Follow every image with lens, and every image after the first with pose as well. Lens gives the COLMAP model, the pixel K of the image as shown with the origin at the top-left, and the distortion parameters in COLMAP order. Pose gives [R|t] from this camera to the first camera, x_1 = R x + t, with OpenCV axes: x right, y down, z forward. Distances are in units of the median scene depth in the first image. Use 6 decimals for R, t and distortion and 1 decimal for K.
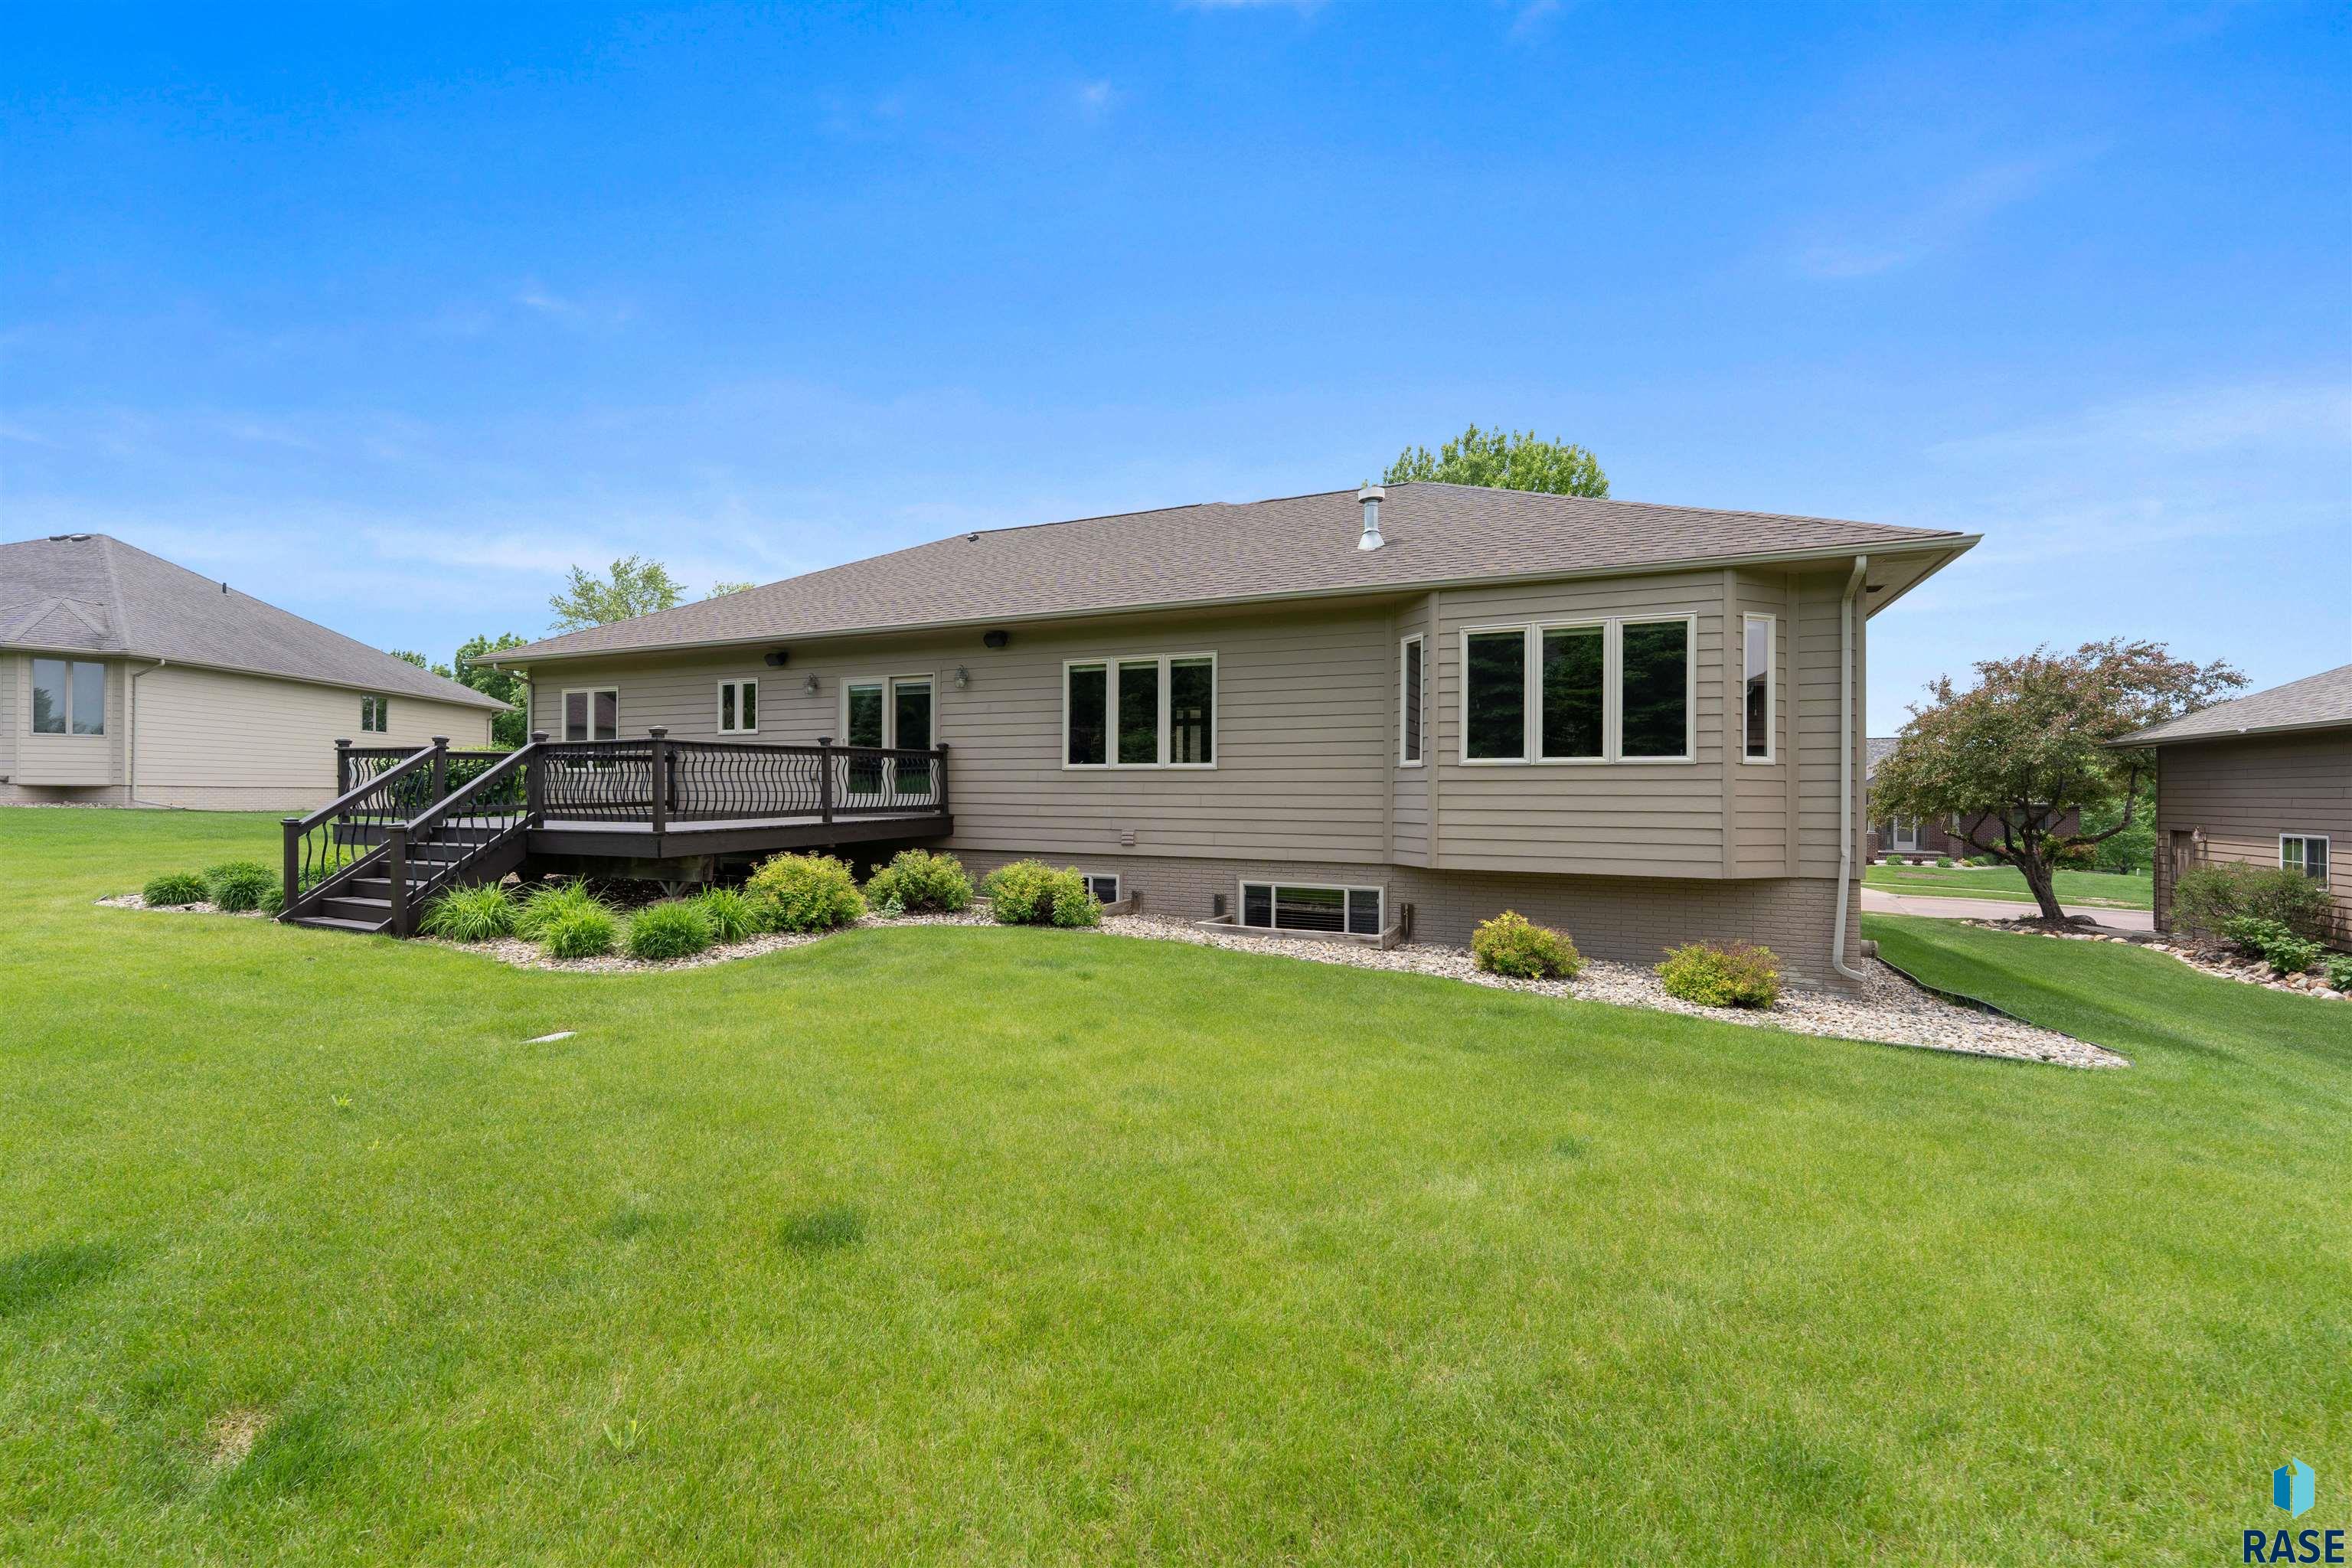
lens RADIAL K [[964.2, 0, 1188.0], [0, 964.2, 772.3], [0, 0, 1]] dist [0.003382, 0.000256]
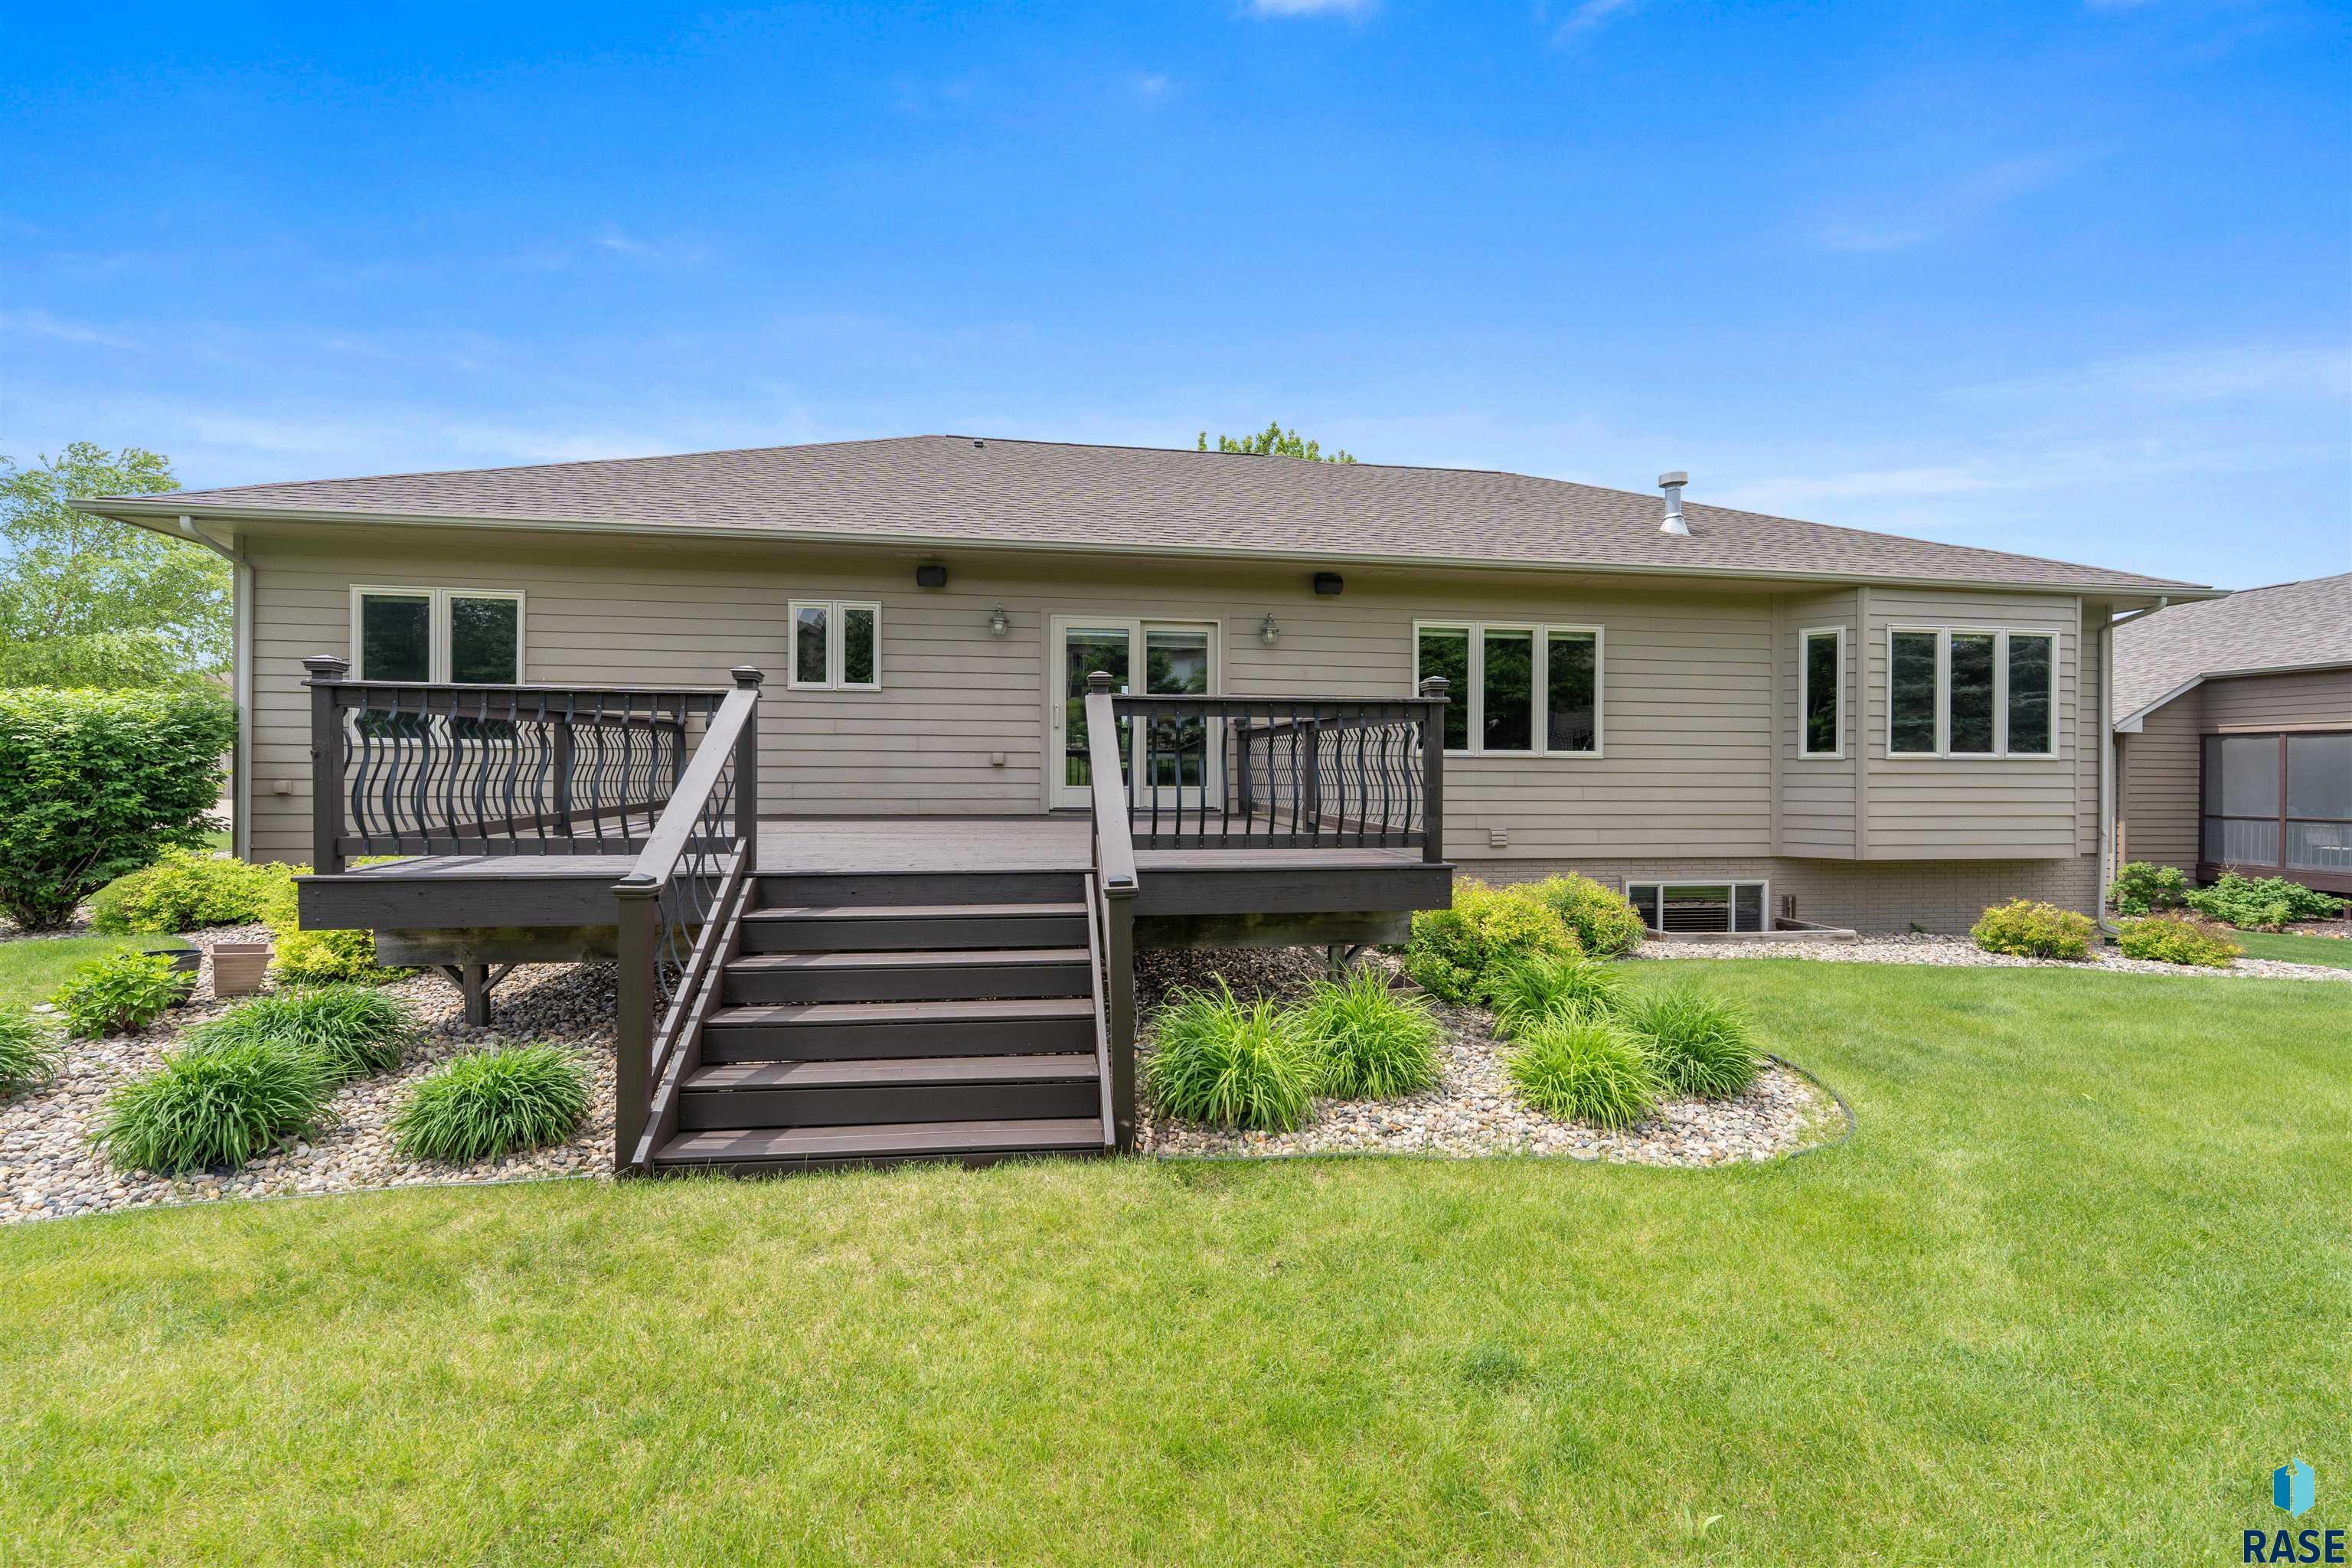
lens RADIAL K [[964.2, 0, 1165.5], [0, 964.2, 779.3], [0, 0, 1]] dist [0.003382, 0.000256]
pose [[0.842652, 0.006003, 0.538425, -0.779068], [-0.010398, 0.999933, 0.005125, 0.015451], [-0.538358, -0.009917, 0.842658, 0.460706]]
